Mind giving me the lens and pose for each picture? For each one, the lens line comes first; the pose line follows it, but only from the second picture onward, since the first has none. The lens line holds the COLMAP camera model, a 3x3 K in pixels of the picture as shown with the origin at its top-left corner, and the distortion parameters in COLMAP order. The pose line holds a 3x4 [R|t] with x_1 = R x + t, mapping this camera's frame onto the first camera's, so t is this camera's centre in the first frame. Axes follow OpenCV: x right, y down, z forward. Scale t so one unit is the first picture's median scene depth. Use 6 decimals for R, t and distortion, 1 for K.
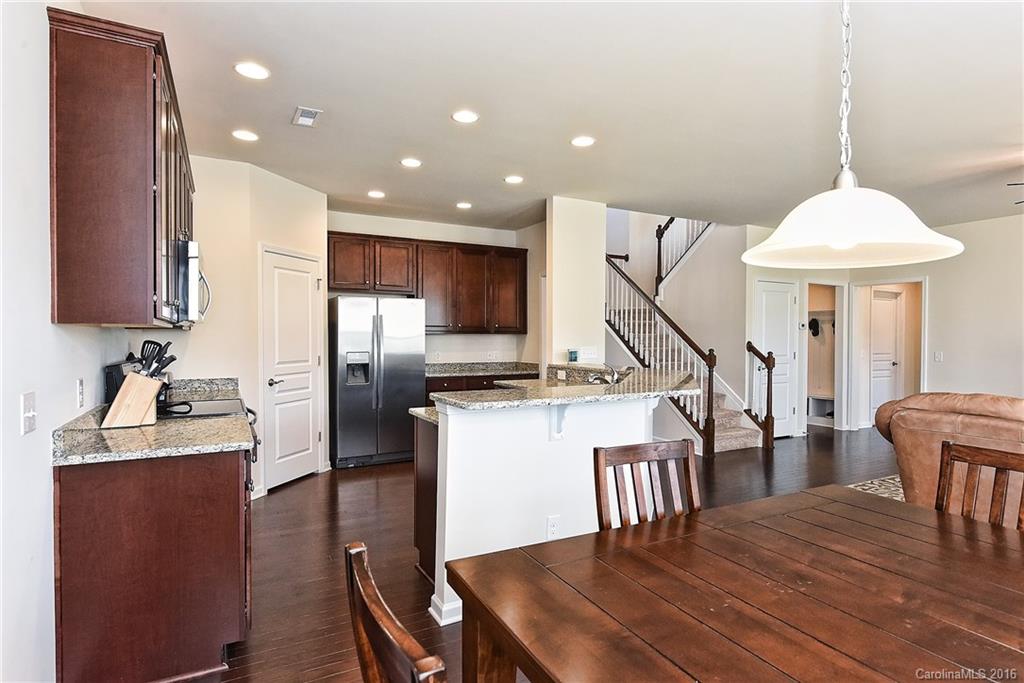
lens RADIAL K [[542.7, 0, 512.0], [0, 542.7, 341.5], [0, 0, 1]] dist [0.001159, 0.000066]
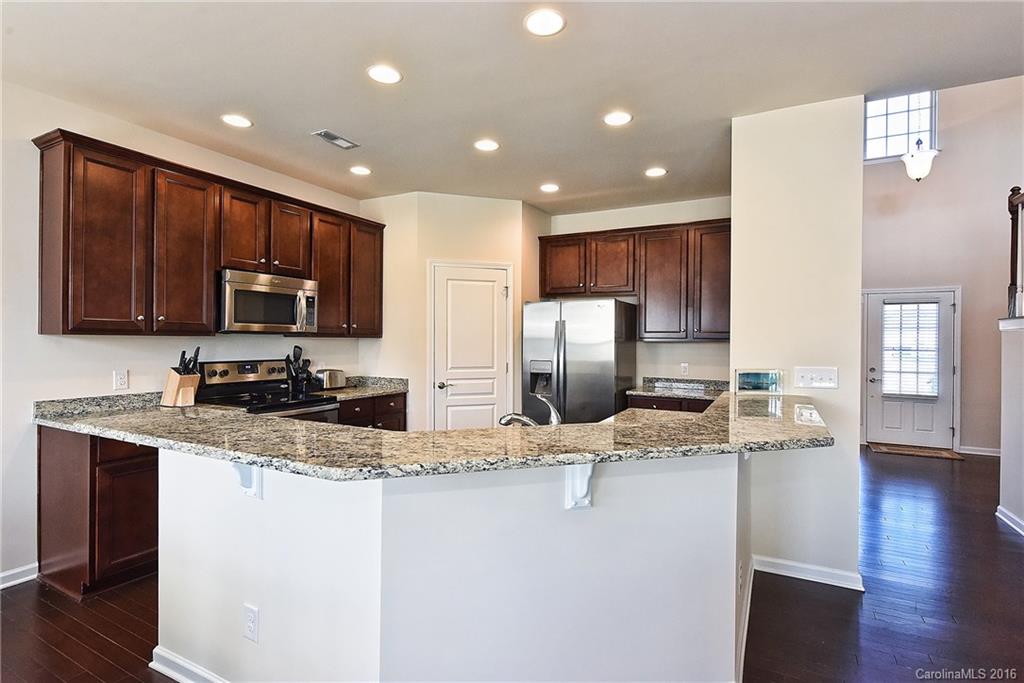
lens RADIAL K [[505.8, 0, 507.6], [0, 505.8, 341.1], [0, 0, 1]] dist [-0.002348, -0.000265]
pose [[0.556374, 0.000375, -0.830932, 0.416368], [-0.012481, 0.999891, -0.007905, -0.006669], [0.830838, 0.014769, 0.556318, 0.473987]]
